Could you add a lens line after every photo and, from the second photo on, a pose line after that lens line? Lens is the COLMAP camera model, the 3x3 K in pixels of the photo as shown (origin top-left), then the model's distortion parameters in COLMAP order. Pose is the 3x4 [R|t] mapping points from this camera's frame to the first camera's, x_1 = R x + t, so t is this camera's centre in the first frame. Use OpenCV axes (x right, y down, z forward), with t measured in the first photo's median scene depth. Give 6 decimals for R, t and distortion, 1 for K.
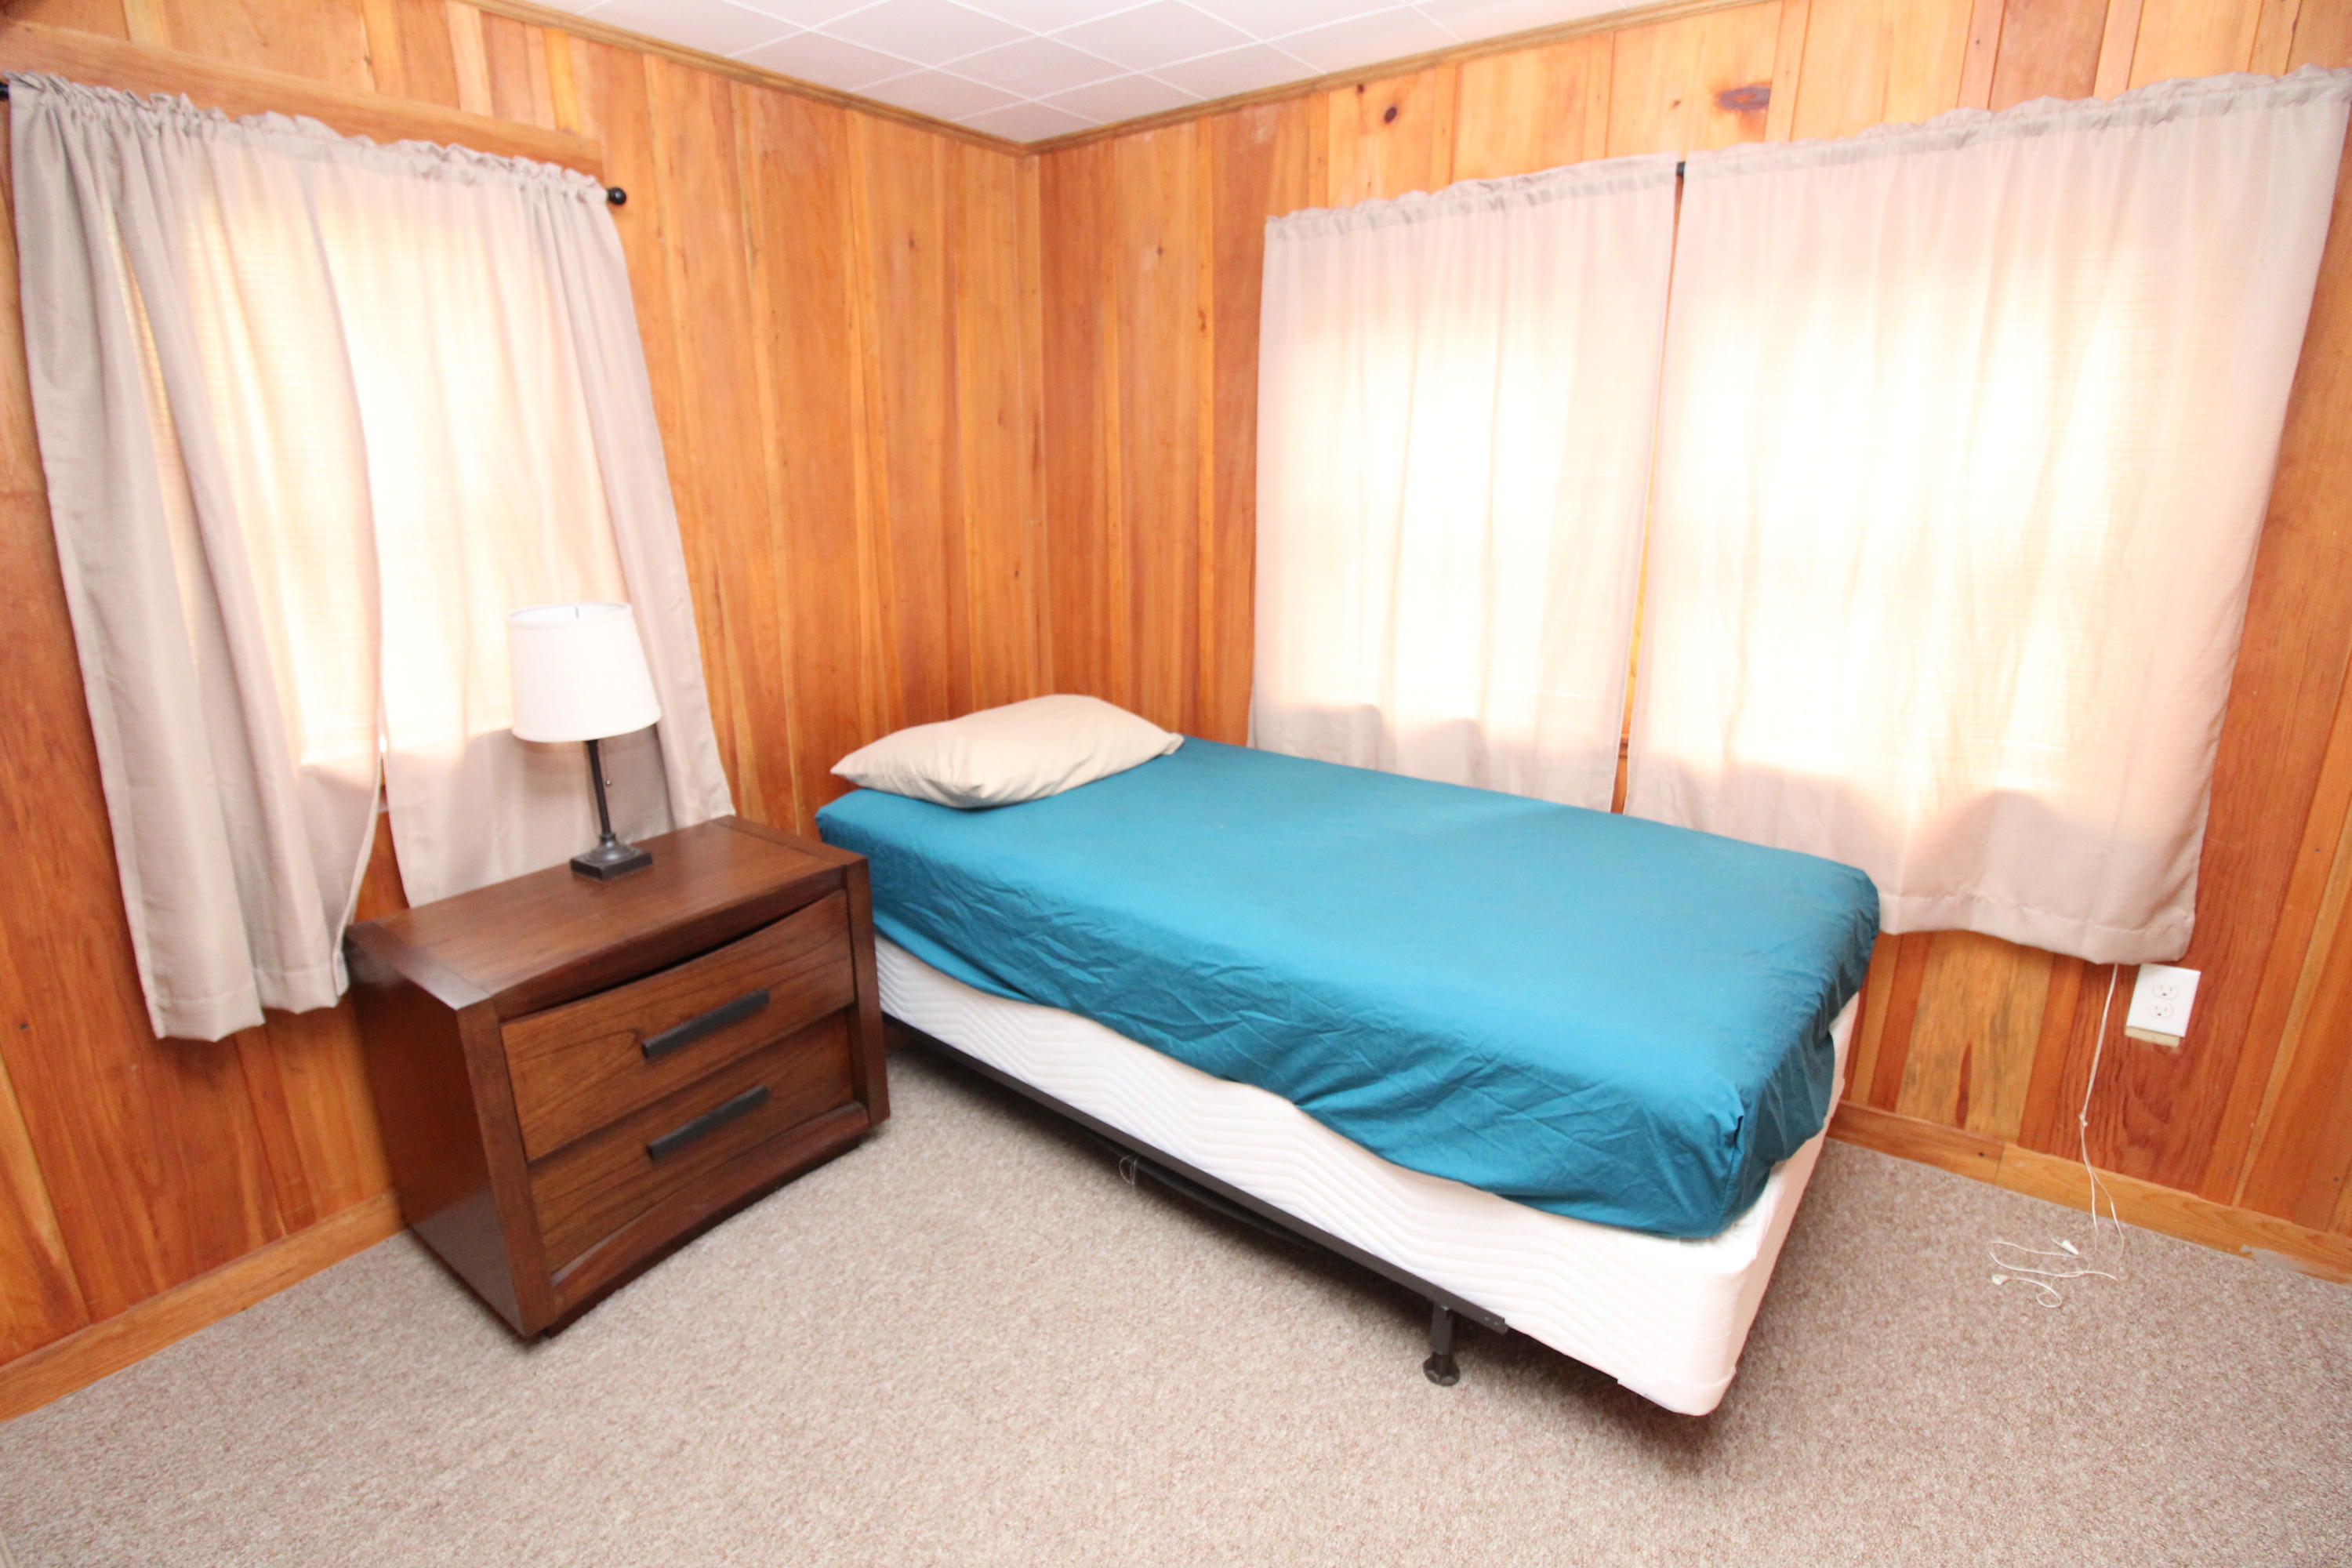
lens RADIAL K [[1107.3, 0, 1120.6], [0, 1107.3, 769.9], [0, 0, 1]] dist [-0.007633, -0.009135]
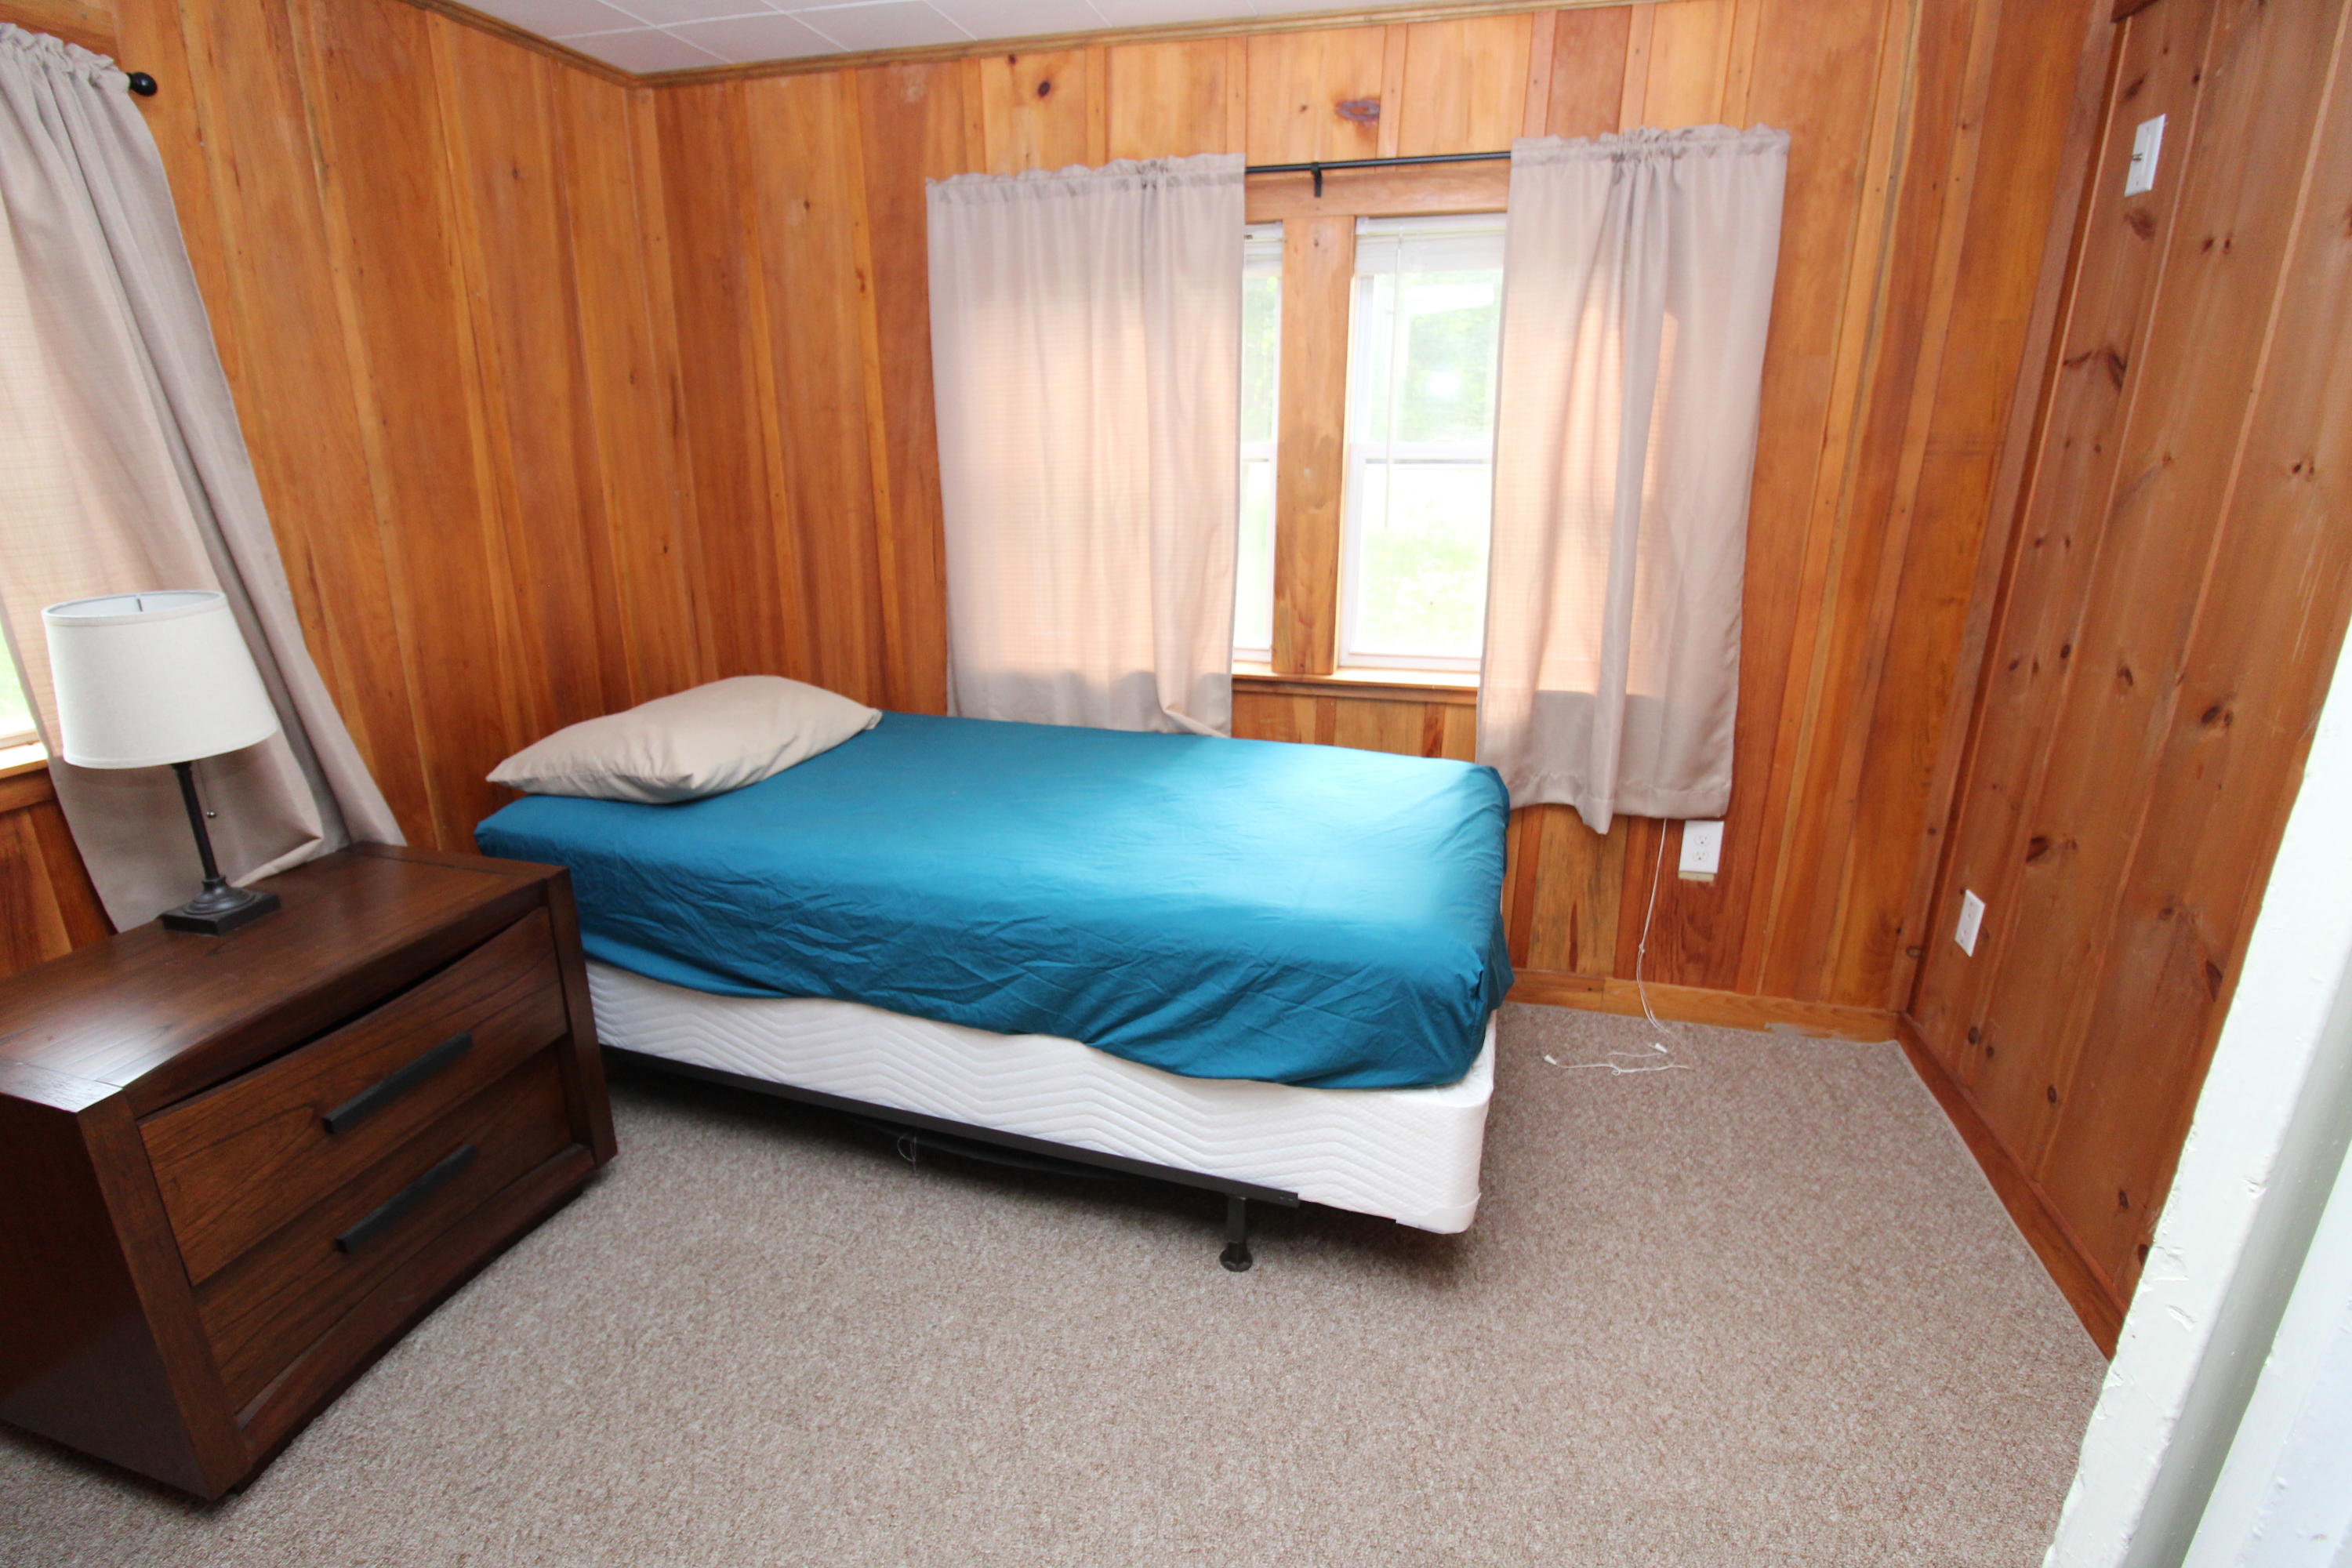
lens RADIAL K [[1107.3, 0, 1168.1], [0, 1107.3, 762.4], [0, 0, 1]] dist [-0.007633, -0.009135]
pose [[0.927410, -0.095640, 0.361614, -0.100243], [0.090524, 0.995408, 0.031105, 0.012239], [-0.362928, 0.003887, 0.931809, 0.002156]]
